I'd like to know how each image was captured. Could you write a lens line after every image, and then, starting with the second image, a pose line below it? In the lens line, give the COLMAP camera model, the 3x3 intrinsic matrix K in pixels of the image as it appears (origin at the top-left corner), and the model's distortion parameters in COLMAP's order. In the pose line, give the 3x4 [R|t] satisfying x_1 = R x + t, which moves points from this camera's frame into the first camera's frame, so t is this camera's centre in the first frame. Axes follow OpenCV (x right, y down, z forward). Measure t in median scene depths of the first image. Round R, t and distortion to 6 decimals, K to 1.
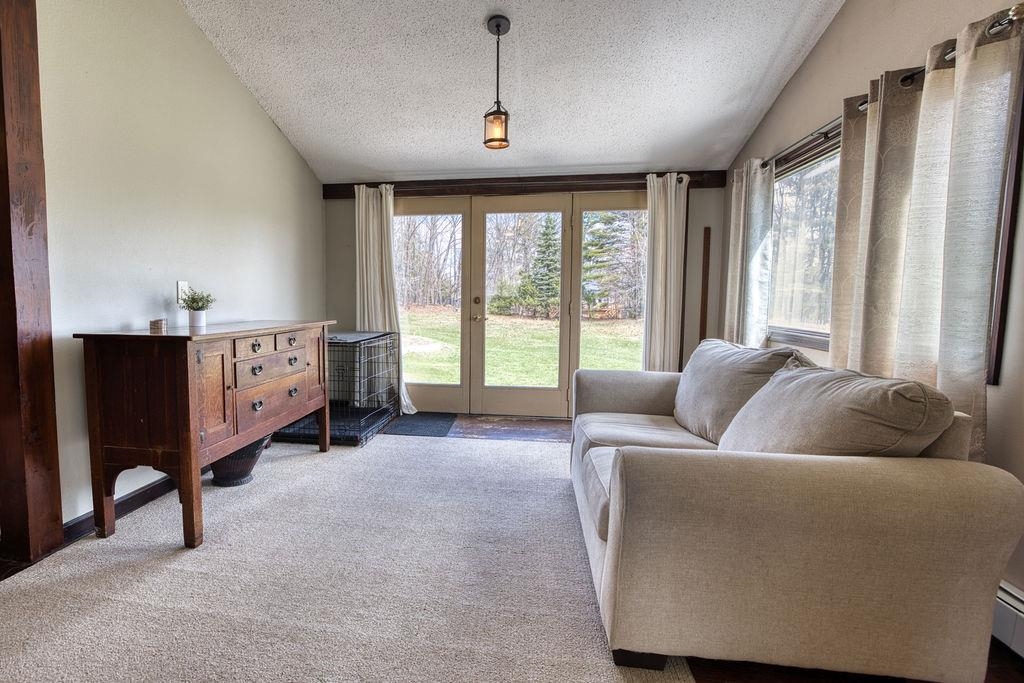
lens RADIAL K [[501.2, 0, 454.7], [0, 501.2, 354.7], [0, 0, 1]] dist [-0.016482, -0.000339]
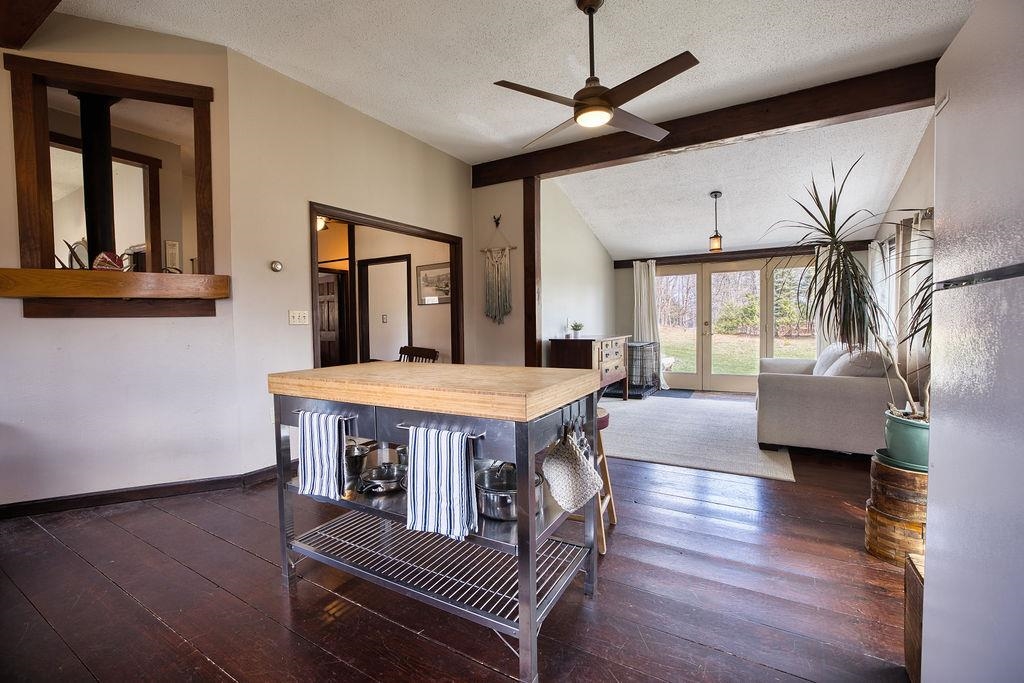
lens RADIAL K [[444.7, 0, 518.5], [0, 444.7, 338.9], [0, 0, 1]] dist [-0.030966, 0.000400]
pose [[0.938204, -0.005805, -0.346033, -0.037112], [-0.019110, 0.997465, -0.068547, 0.062889], [0.345554, 0.070924, 0.935715, -0.660933]]
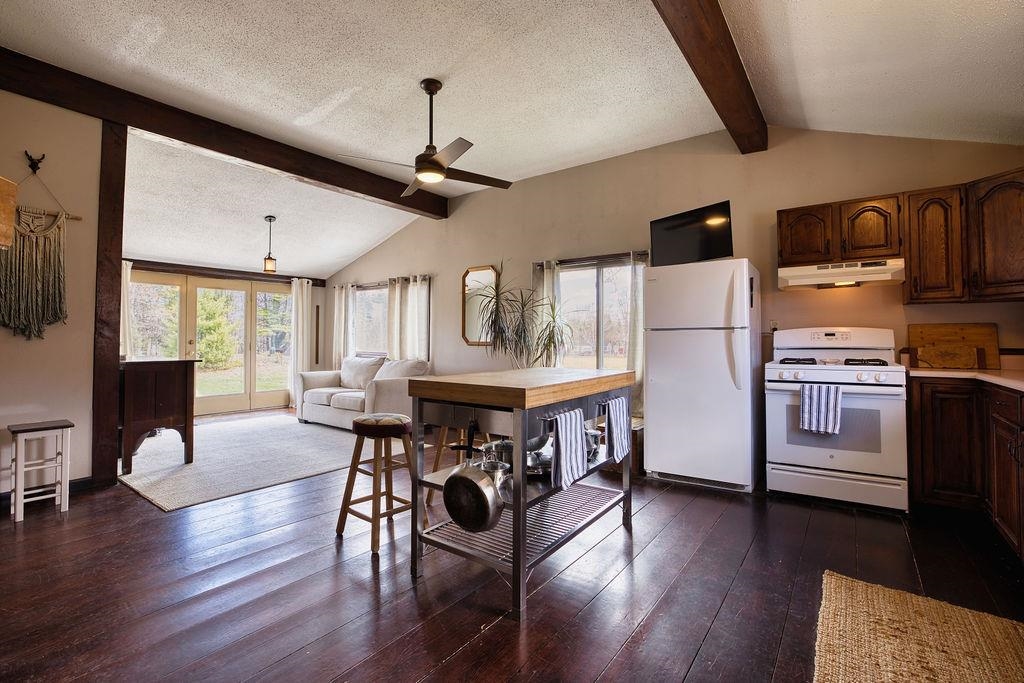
lens RADIAL K [[444.7, 0, 512.2], [0, 444.7, 341.6], [0, 0, 1]] dist [-0.030966, 0.000400]
pose [[0.456139, -0.008734, 0.889866, -0.758321], [0.096583, 0.994531, -0.039747, 0.043817], [-0.884652, 0.104076, 0.454488, -0.524671]]
